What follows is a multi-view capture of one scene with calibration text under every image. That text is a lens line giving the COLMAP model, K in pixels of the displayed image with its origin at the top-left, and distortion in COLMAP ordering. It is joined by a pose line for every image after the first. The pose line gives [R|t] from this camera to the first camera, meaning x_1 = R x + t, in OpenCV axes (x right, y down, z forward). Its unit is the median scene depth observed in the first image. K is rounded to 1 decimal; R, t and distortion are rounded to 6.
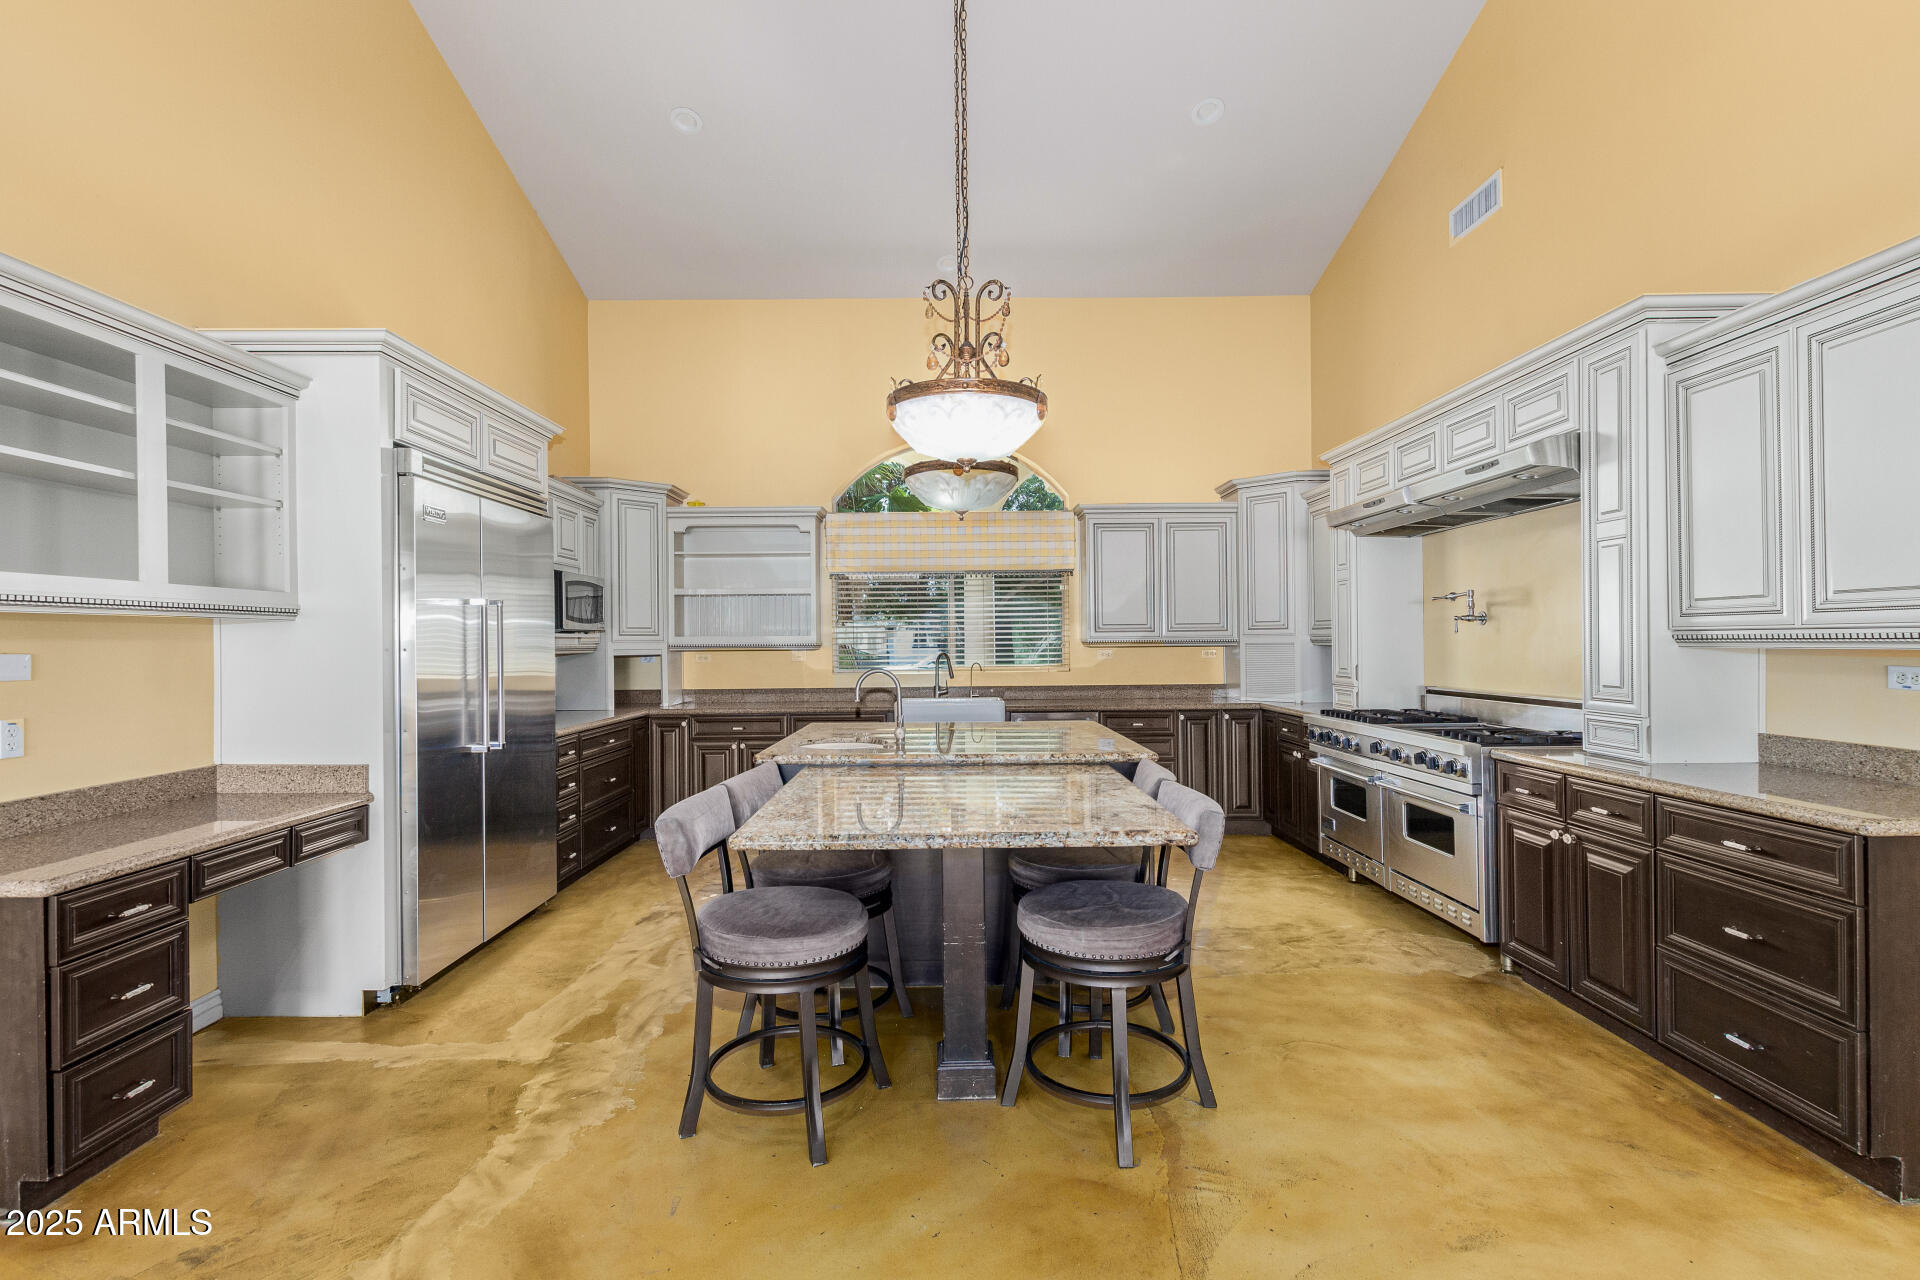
lens RADIAL K [[884.3, 0, 957.2], [0, 884.3, 637.7], [0, 0, 1]] dist [0.000382, -0.000624]
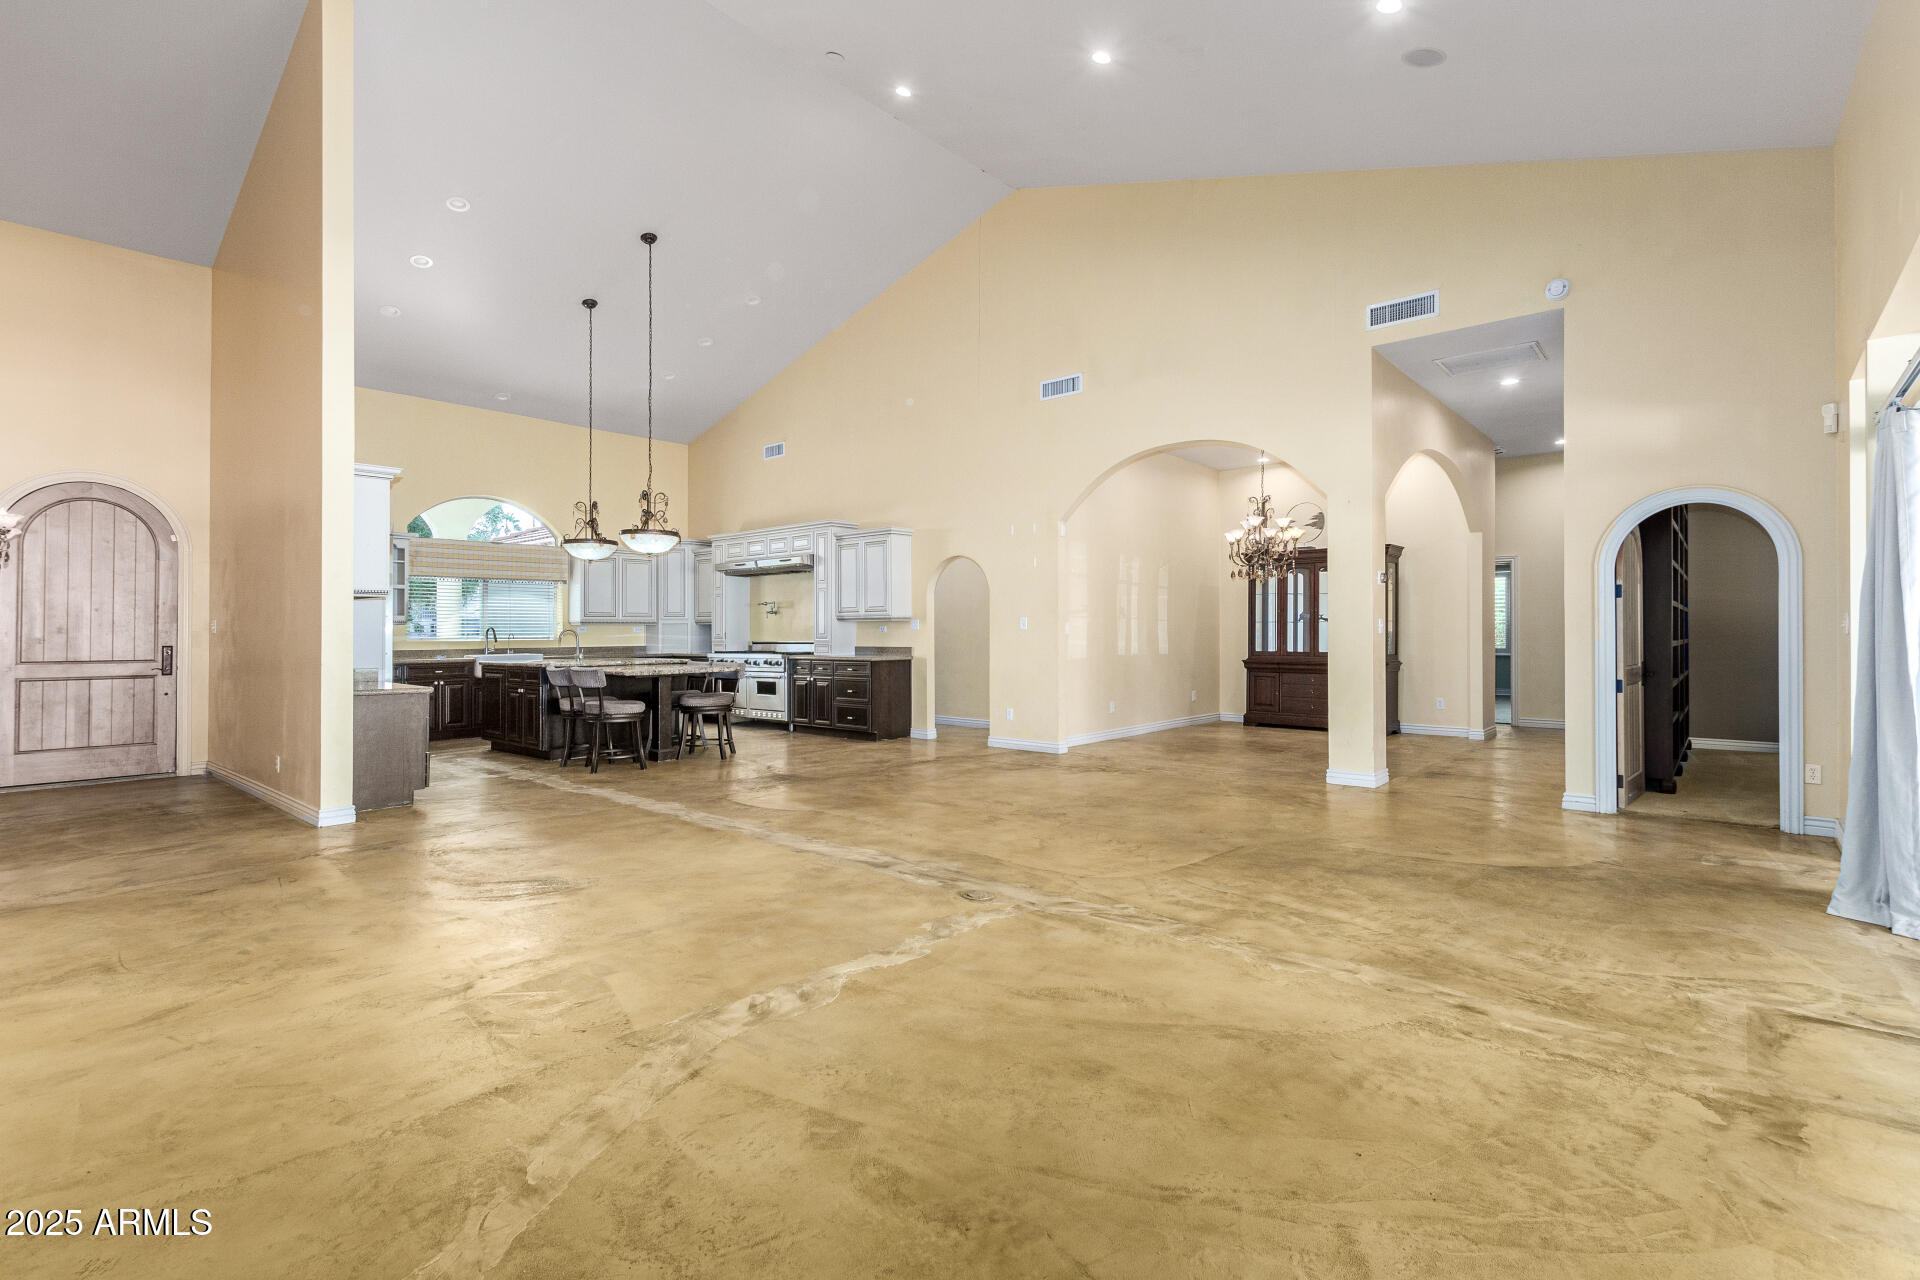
lens RADIAL K [[884.3, 0, 960.1], [0, 884.3, 632.2], [0, 0, 1]] dist [0.000382, -0.000624]
pose [[0.669535, 0.004000, 0.742770, -1.294038], [-0.003538, 0.999991, -0.002197, 0.053307], [-0.742772, -0.001157, 0.669543, -1.506652]]
